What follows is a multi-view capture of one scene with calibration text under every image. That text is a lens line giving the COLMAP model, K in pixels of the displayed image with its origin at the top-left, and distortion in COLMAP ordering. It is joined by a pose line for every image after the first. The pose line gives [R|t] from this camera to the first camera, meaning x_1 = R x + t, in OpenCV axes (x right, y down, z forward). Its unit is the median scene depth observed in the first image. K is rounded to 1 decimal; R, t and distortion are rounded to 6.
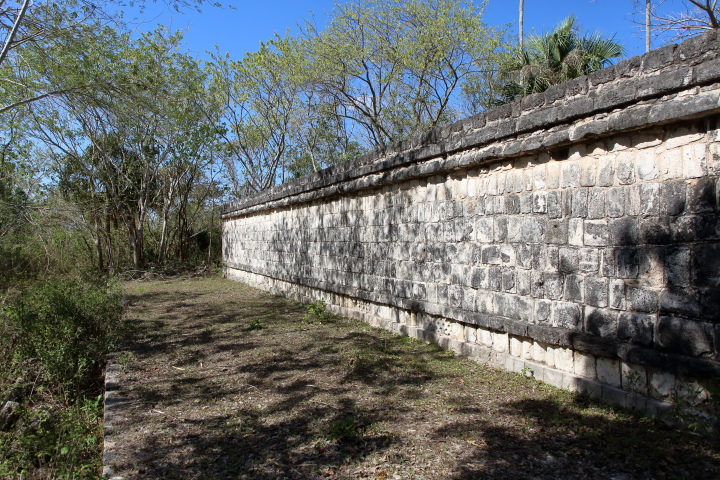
lens RADIAL K [[502.9, 0, 360.0], [0, 502.9, 240.0], [0, 0, 1]] dist [0.007349, 0.002886]
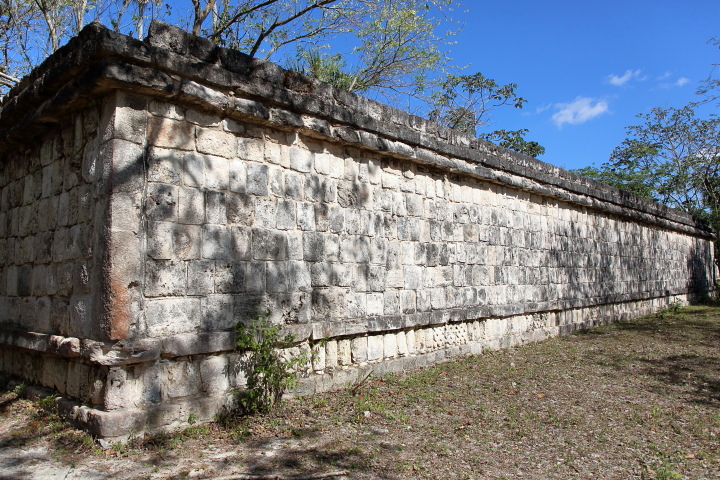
lens RADIAL K [[502.9, 0, 360.0], [0, 502.9, 240.0], [0, 0, 1]] dist [0.007349, 0.002886]
pose [[-0.356160, -0.016492, 0.934280, -0.778995], [-0.058491, 0.998277, -0.004675, 0.004900], [-0.932593, -0.056312, -0.356511, 1.690344]]
